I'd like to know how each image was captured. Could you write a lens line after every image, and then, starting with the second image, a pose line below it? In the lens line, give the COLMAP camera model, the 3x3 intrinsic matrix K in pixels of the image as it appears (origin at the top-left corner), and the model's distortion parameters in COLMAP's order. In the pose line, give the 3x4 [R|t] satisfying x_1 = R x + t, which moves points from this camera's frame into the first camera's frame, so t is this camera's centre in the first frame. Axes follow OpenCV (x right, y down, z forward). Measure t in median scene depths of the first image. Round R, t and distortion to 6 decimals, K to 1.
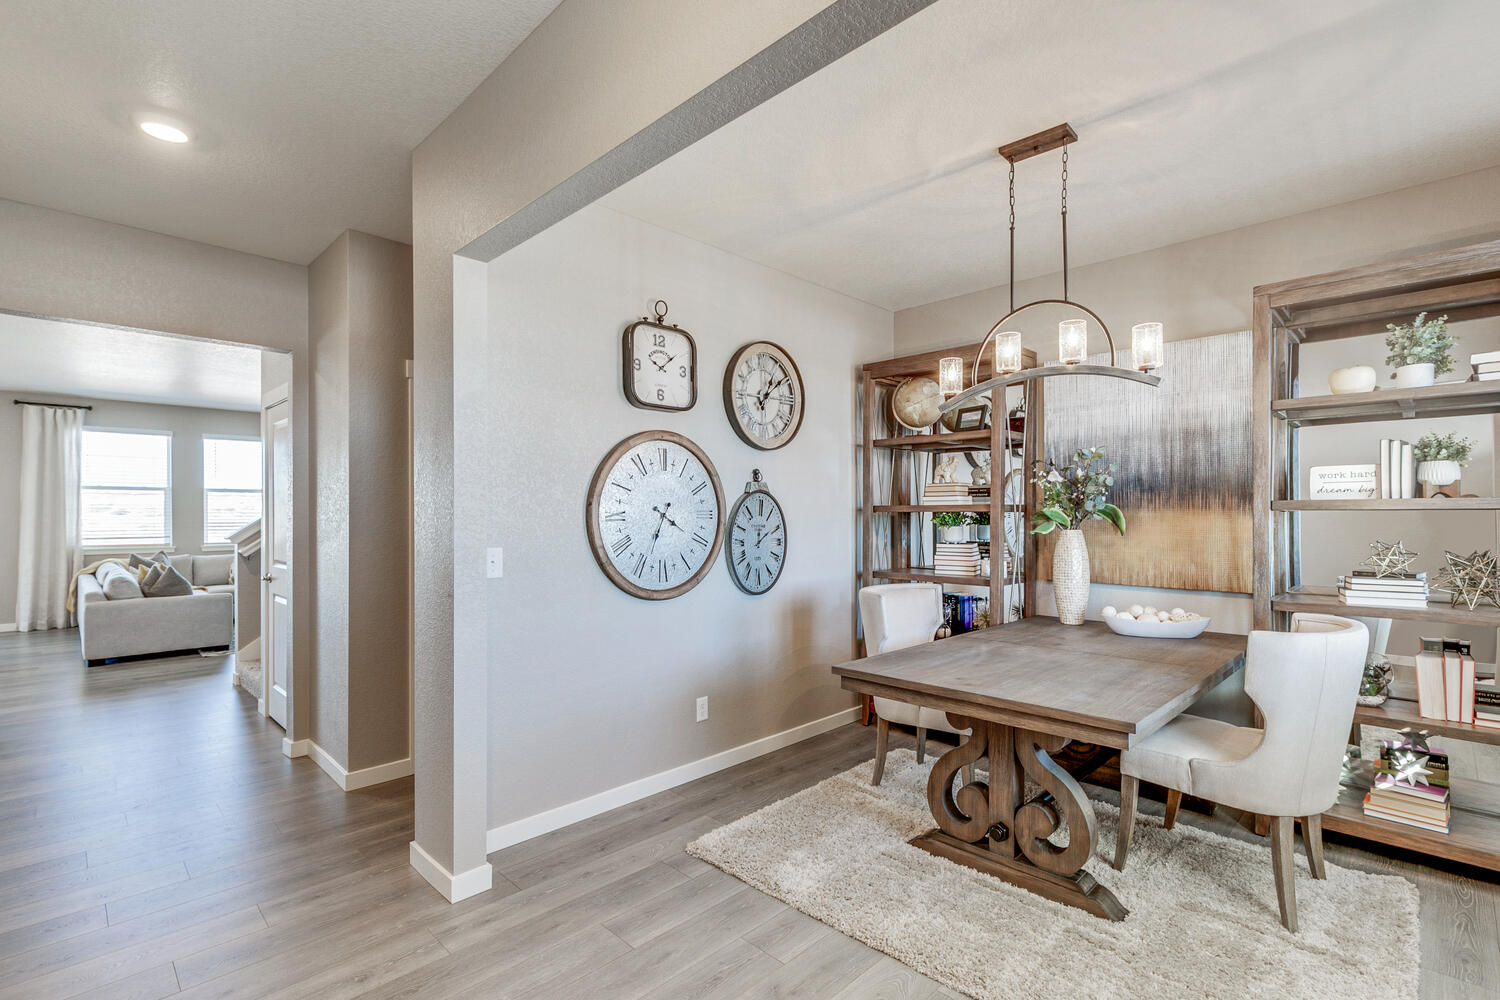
lens RADIAL K [[693.1, 0, 746.2], [0, 693.1, 516.9], [0, 0, 1]] dist [0.002399, 0.000271]
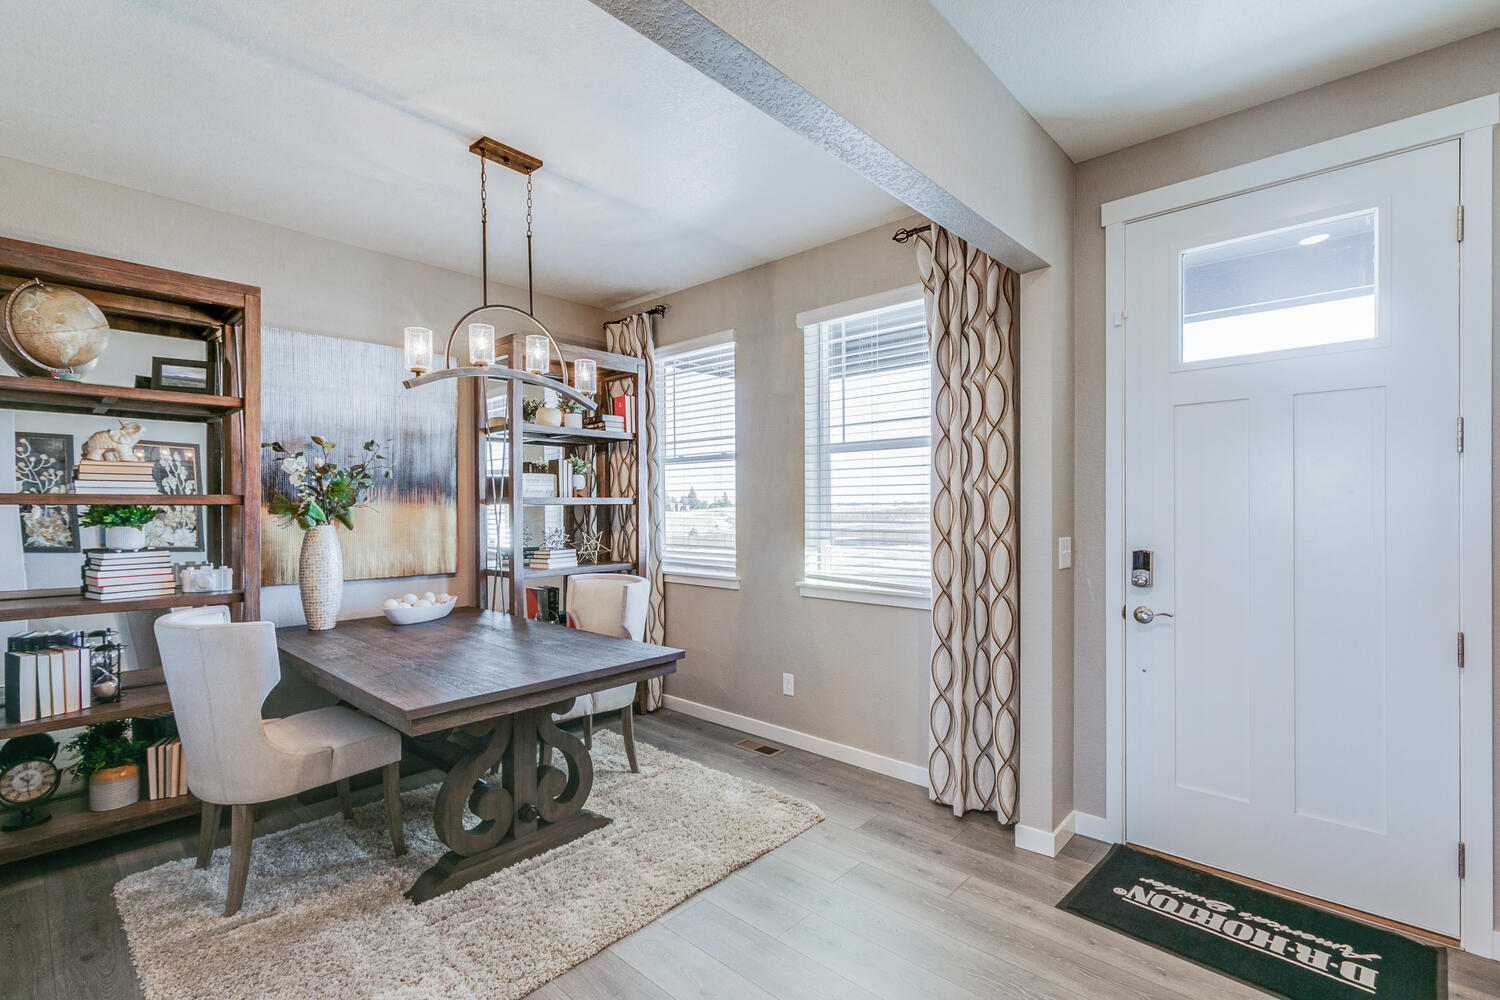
lens RADIAL K [[679.2, 0, 760.8], [0, 679.2, 513.7], [0, 0, 1]] dist [0.003063, 0.000210]
pose [[-0.057159, -0.008205, 0.998331, -0.497557], [0.005943, 0.999946, 0.008558, -0.000766], [-0.998347, 0.006422, -0.057107, 0.527429]]
